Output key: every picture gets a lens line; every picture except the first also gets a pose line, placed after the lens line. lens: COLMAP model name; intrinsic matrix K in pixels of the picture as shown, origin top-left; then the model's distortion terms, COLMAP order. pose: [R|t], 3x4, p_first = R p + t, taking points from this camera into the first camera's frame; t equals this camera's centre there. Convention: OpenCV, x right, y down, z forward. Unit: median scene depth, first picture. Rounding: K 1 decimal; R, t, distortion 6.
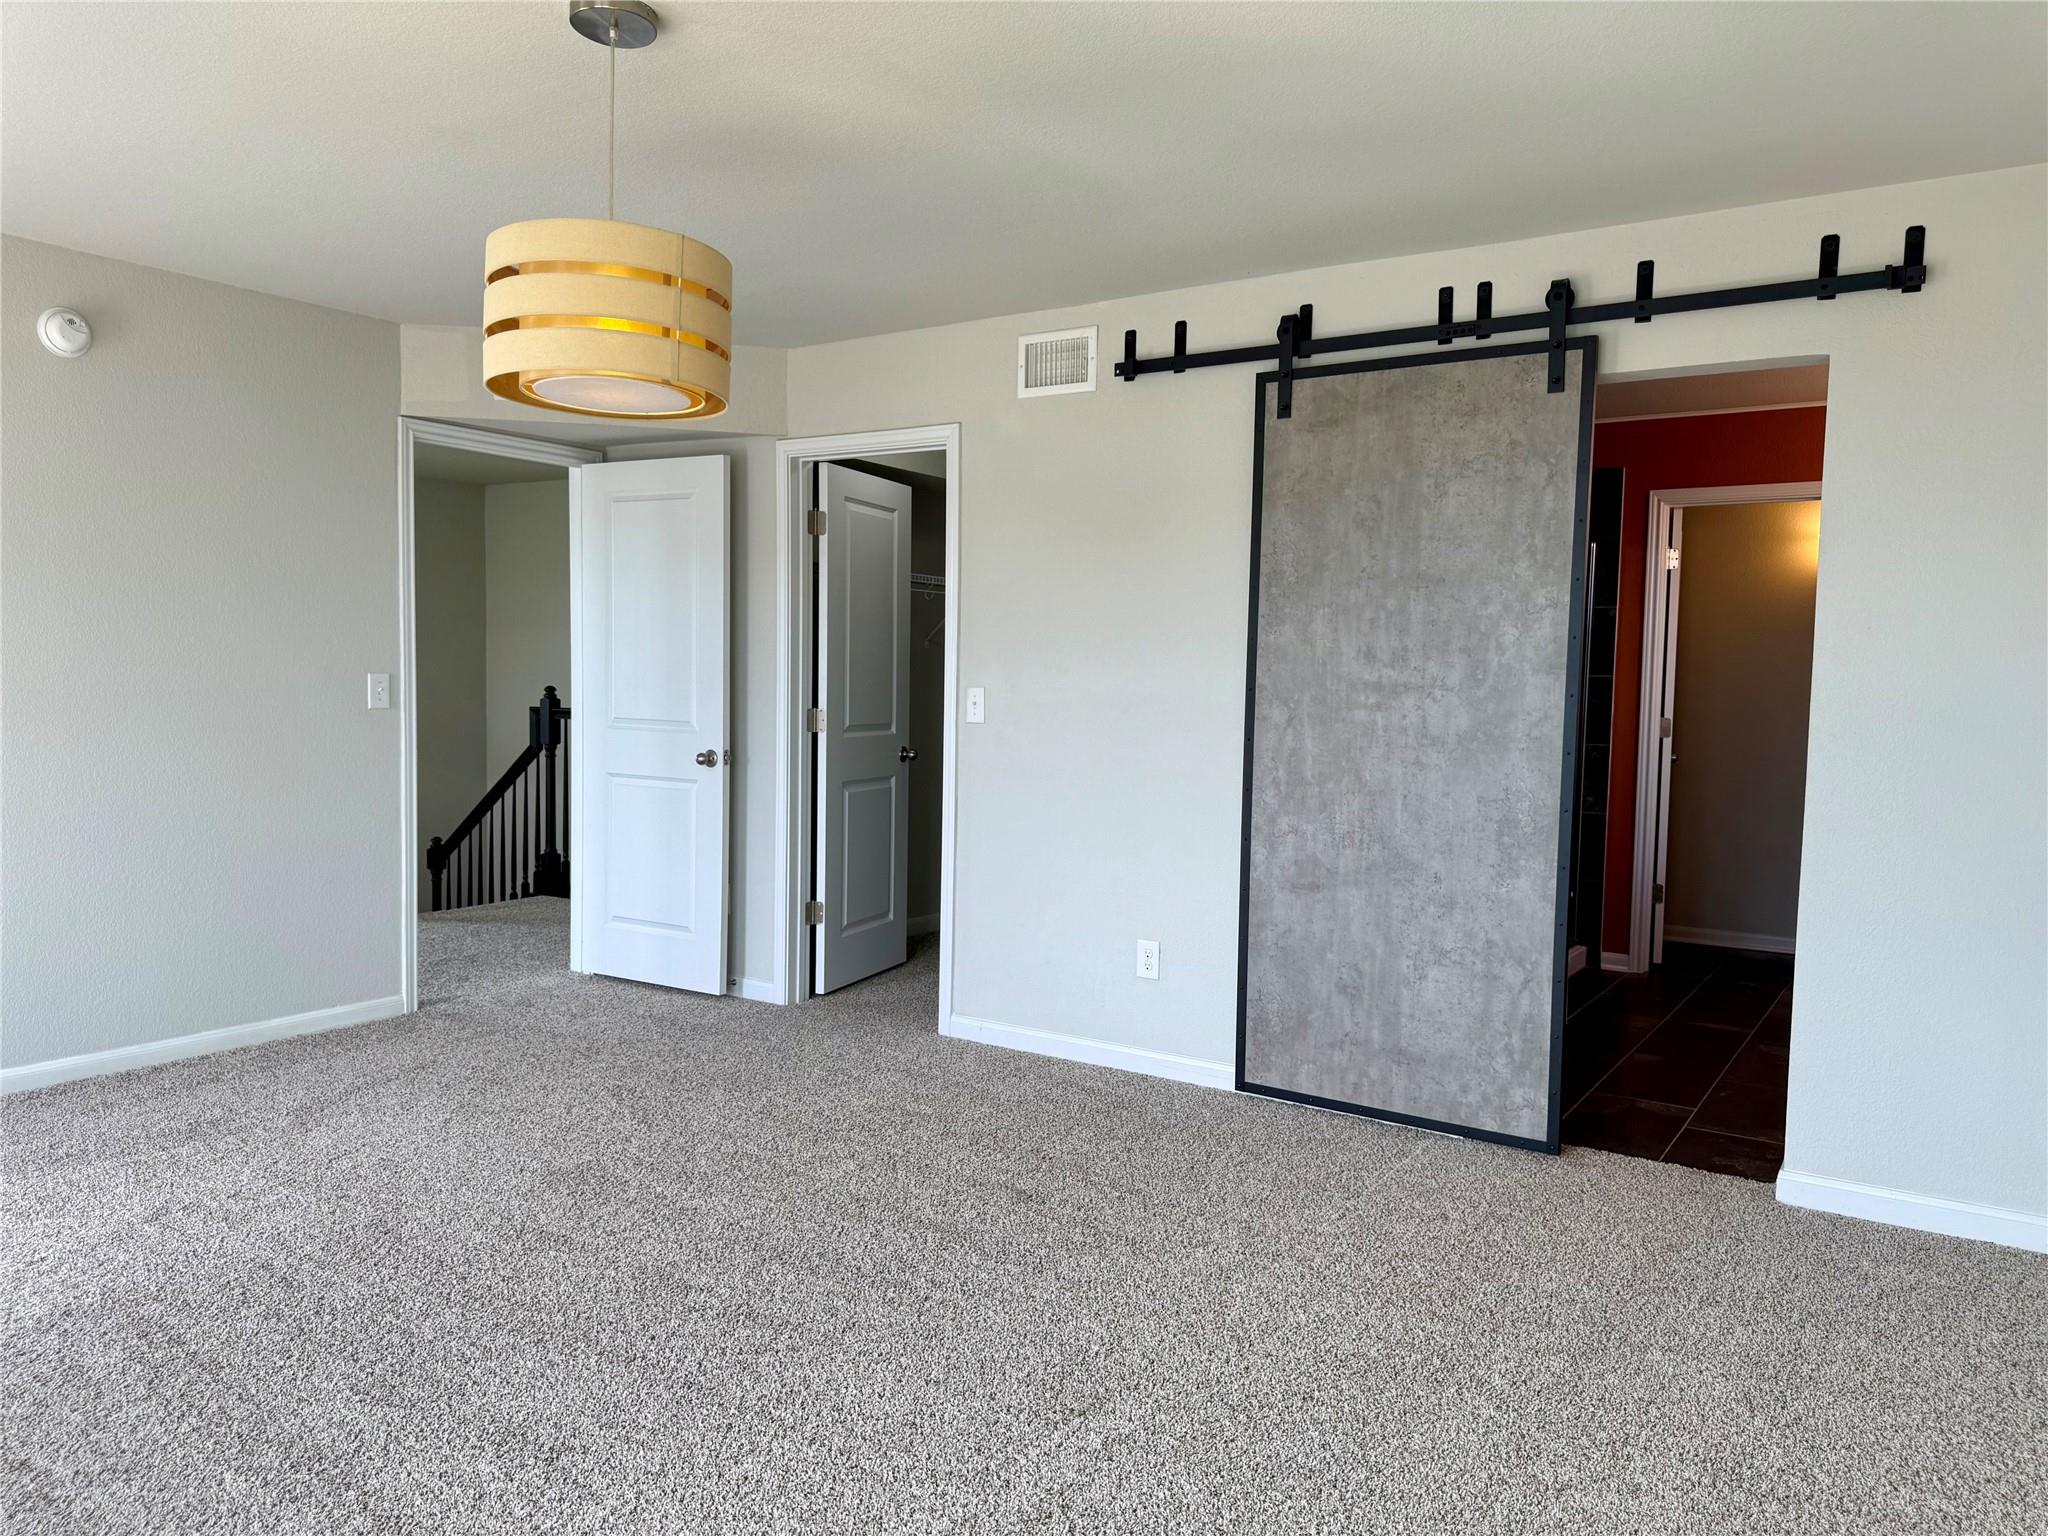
lens RADIAL K [[1440.7, 0, 1026.8], [0, 1440.7, 802.4], [0, 0, 1]] dist [0.085462, -0.145791]
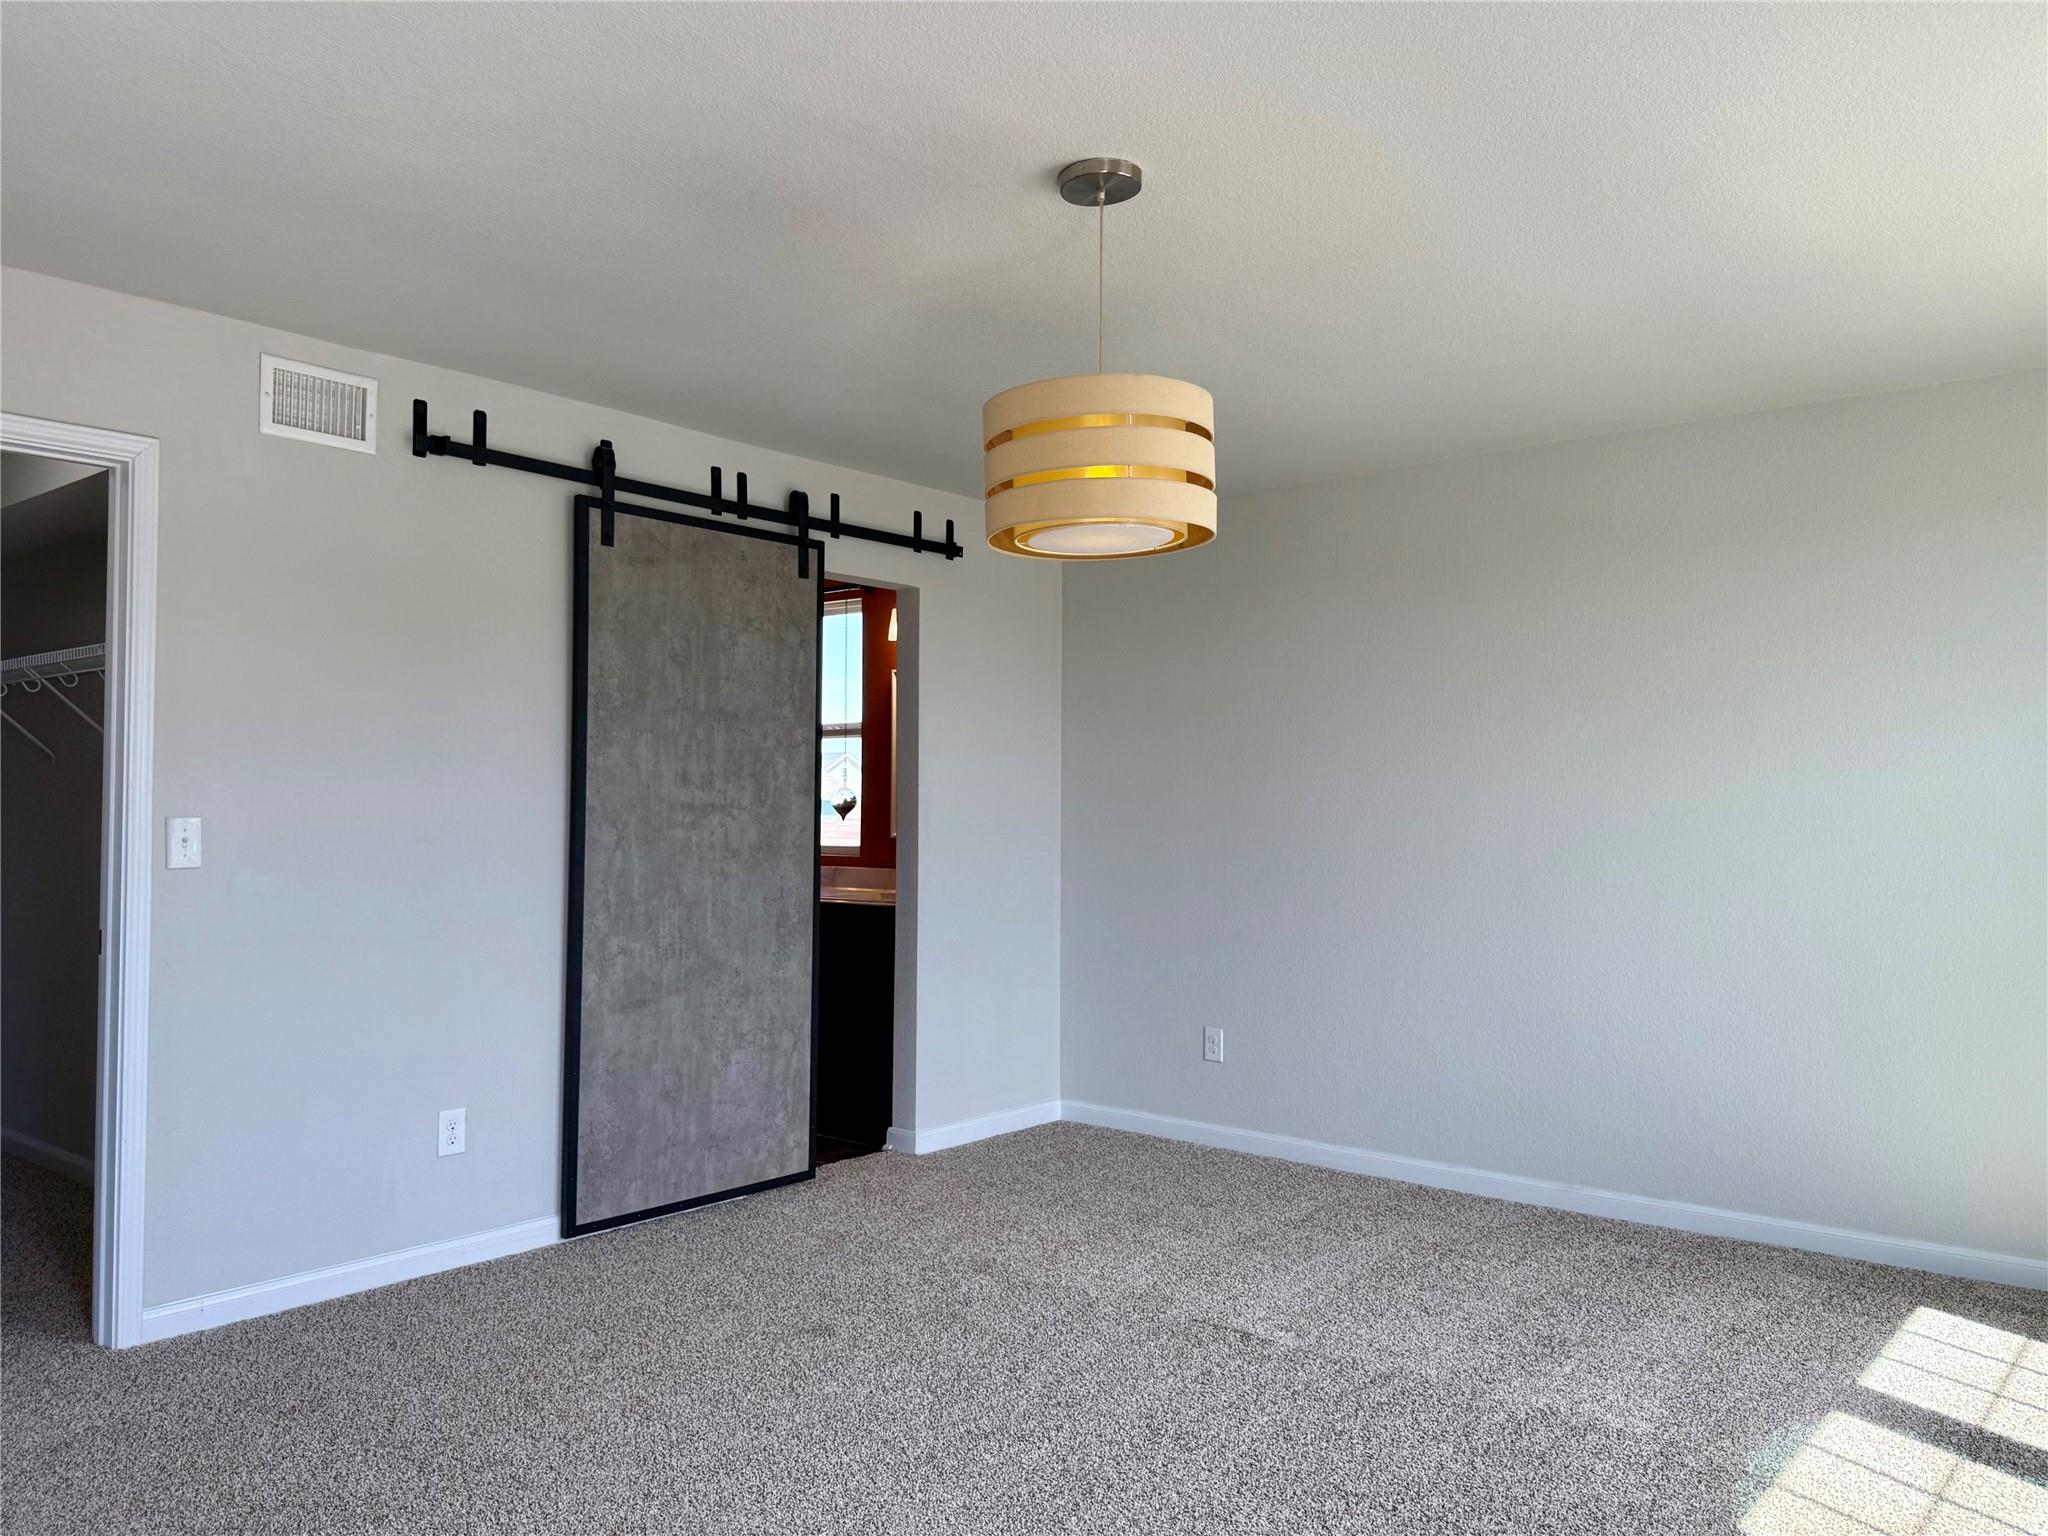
lens RADIAL K [[1475.2, 0, 1024.0], [0, 1475.2, 768.0], [0, 0, 1]] dist [0.085433, -0.125472]
pose [[0.110086, 0.001912, 0.993920, -0.838052], [0.075179, 0.997117, -0.010245, -0.078204], [-0.991075, 0.075849, 0.109625, 0.617597]]
